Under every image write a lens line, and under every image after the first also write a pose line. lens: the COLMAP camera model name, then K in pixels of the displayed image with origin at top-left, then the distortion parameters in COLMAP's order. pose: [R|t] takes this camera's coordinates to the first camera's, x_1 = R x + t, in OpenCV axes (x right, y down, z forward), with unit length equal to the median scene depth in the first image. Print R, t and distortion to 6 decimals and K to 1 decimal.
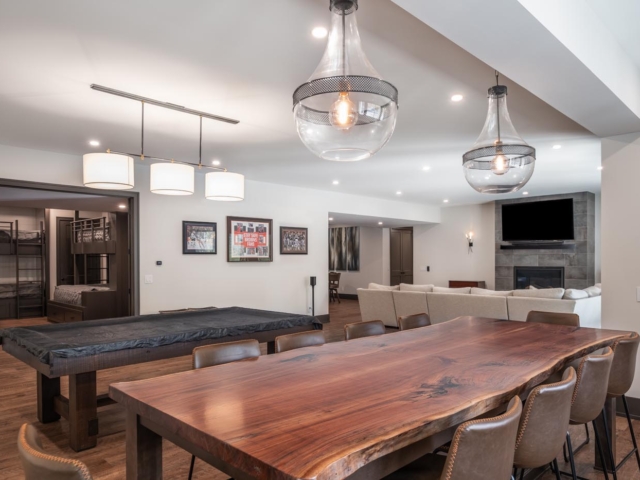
lens RADIAL K [[480.7, 0, 325.6], [0, 480.7, 256.7], [0, 0, 1]] dist [0.008811, 0.000115]
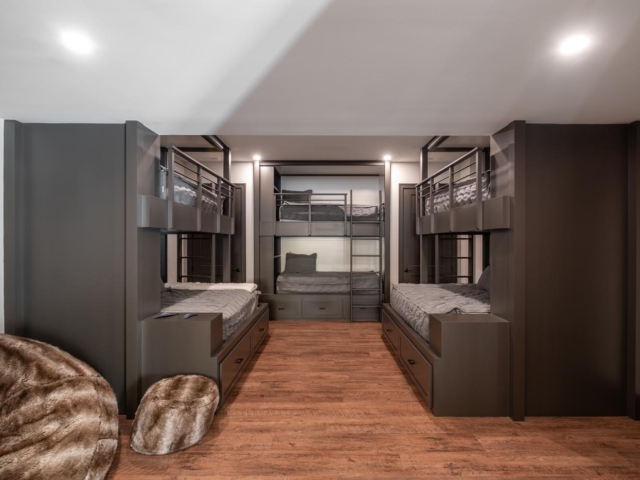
lens RADIAL K [[313.0, 0, 322.5], [0, 313.0, 240.3], [0, 0, 1]] dist [0.000079, -0.000029]
pose [[0.694161, 0.003253, -0.719813, -0.316208], [-0.004734, 0.999989, -0.000046, 0.002744], [0.719804, 0.003439, 0.694168, 0.624059]]
